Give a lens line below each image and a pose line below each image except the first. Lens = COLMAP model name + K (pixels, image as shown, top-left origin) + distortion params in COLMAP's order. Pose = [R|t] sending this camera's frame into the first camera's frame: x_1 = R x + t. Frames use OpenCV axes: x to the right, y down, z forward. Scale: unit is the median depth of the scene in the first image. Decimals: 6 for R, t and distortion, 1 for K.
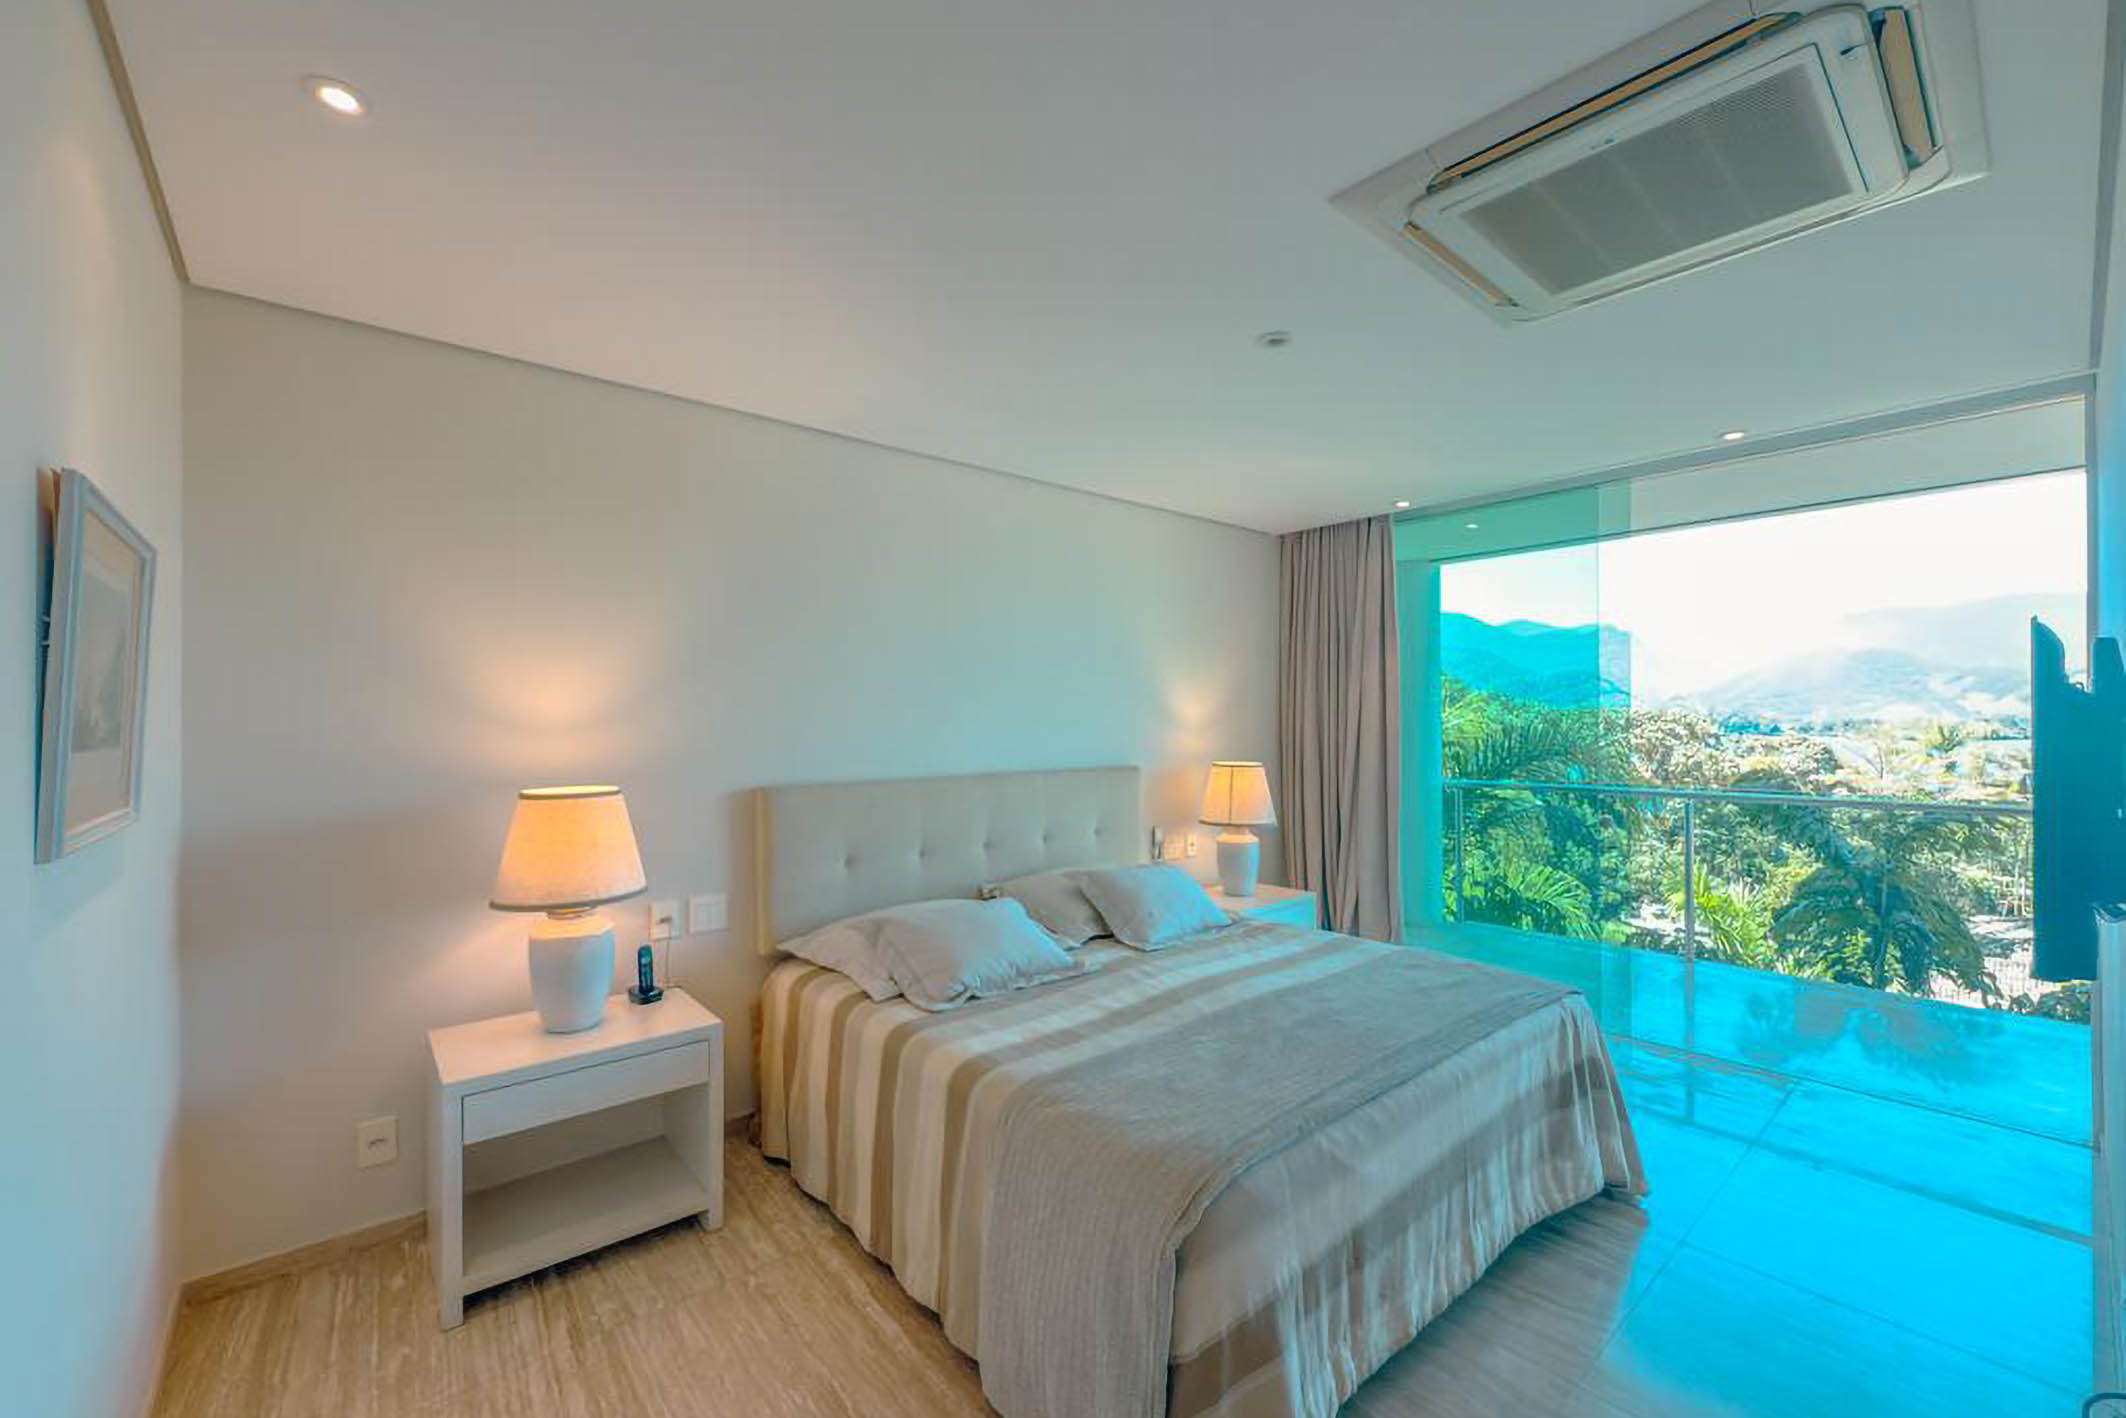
lens RADIAL K [[853.5, 0, 1065.0], [0, 853.5, 719.7], [0, 0, 1]] dist [0.000647, 0.000472]
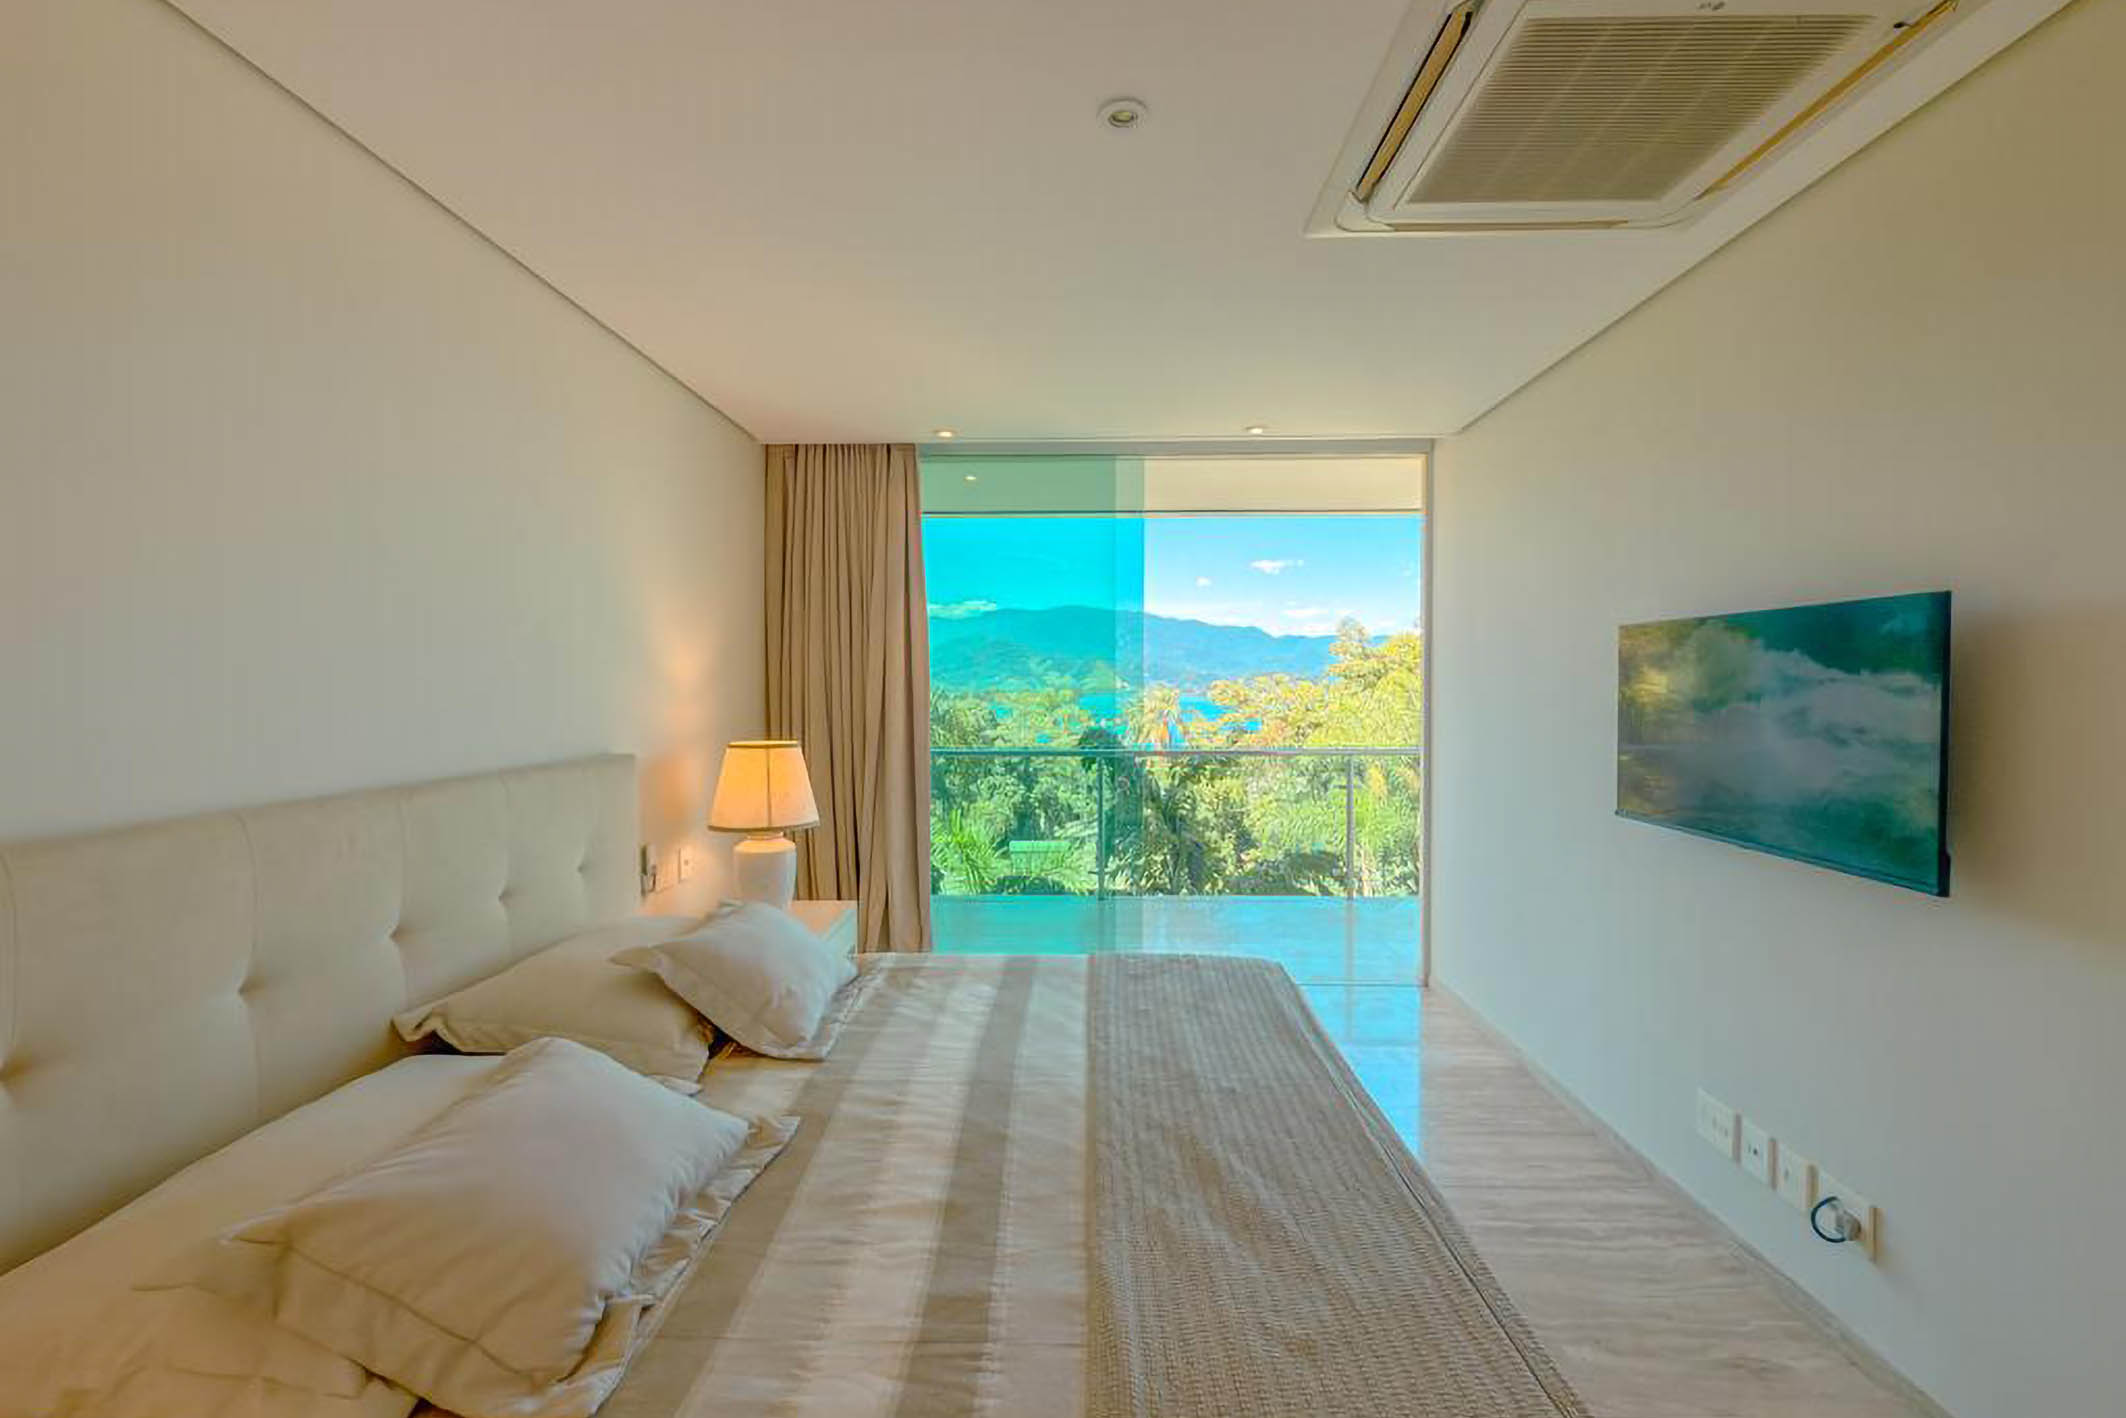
lens RADIAL K [[853.5, 0, 1069.7], [0, 853.5, 700.8], [0, 0, 1]] dist [0.000647, 0.000472]
pose [[0.671179, -0.007902, 0.741253, -0.209576], [-0.002679, 0.999911, 0.013085, 0.007286], [-0.741290, -0.010768, 0.671098, 0.415836]]
